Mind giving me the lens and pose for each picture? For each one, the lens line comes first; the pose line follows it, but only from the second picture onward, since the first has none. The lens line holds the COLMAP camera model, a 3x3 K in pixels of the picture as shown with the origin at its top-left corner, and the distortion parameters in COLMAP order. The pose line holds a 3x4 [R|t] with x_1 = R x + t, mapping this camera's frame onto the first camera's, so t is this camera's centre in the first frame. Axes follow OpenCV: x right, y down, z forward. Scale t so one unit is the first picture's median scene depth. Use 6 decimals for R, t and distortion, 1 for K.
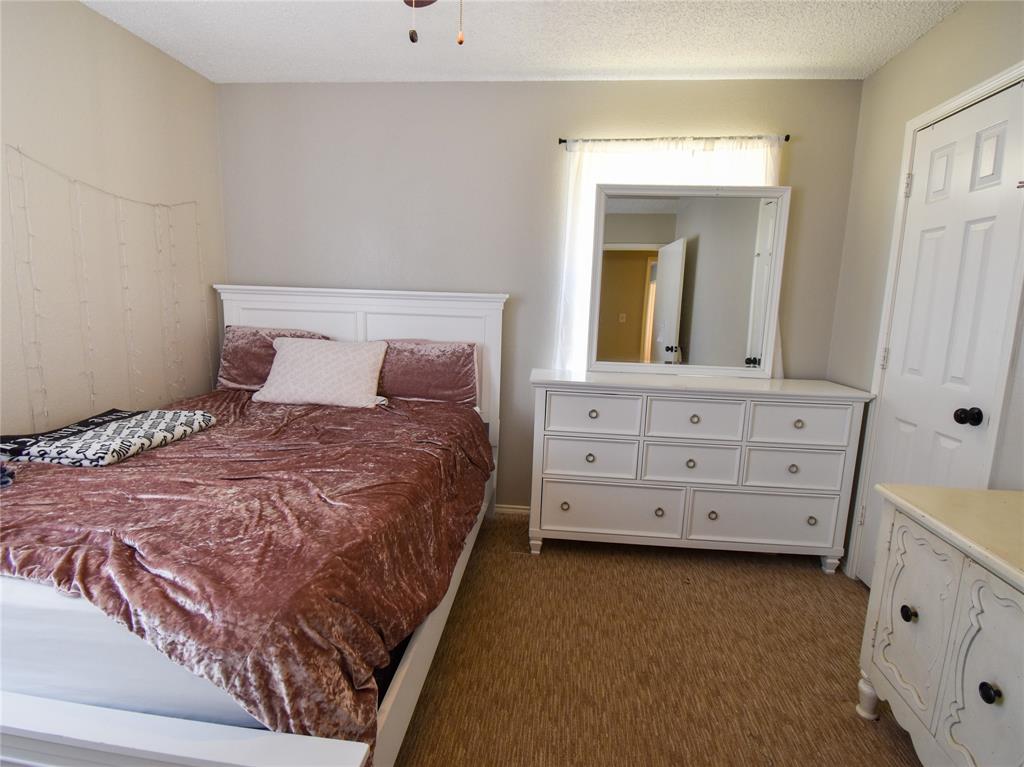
lens RADIAL K [[508.9, 0, 512.7], [0, 508.9, 381.8], [0, 0, 1]] dist [0.024649, -0.030695]
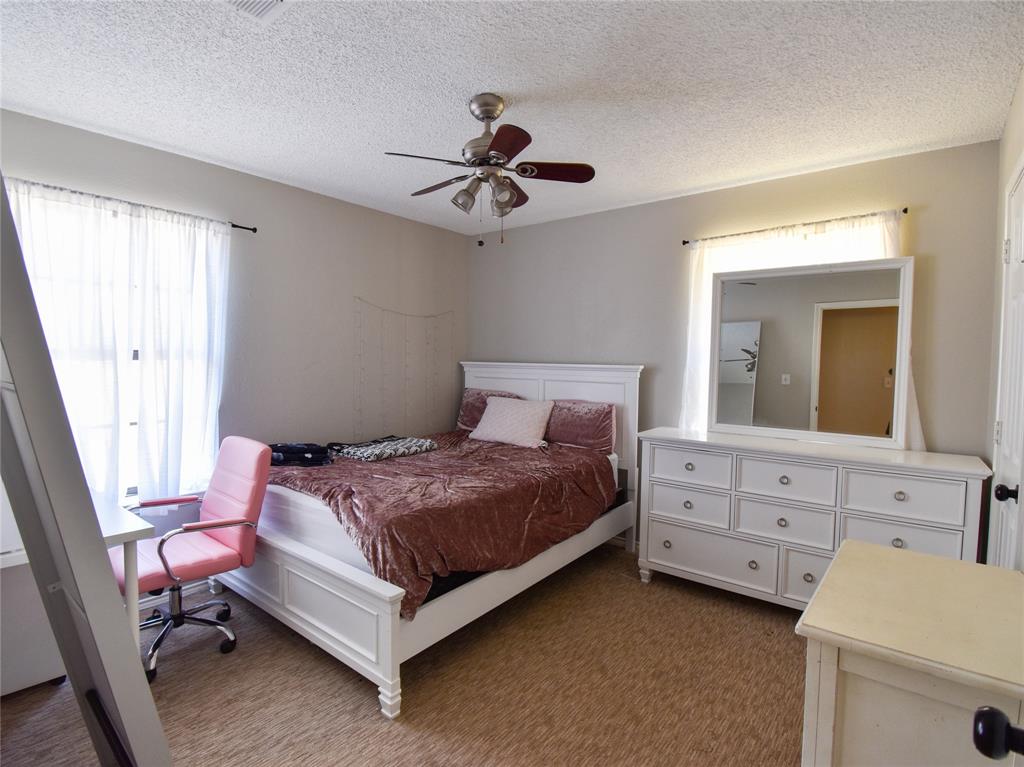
lens RADIAL K [[508.9, 0, 512.7], [0, 508.9, 381.8], [0, 0, 1]] dist [0.024649, -0.030695]
pose [[0.841233, 0.005431, -0.540645, 0.433469], [-0.069469, 0.992747, -0.098120, 0.012127], [0.536191, 0.120100, 0.835509, -0.220098]]
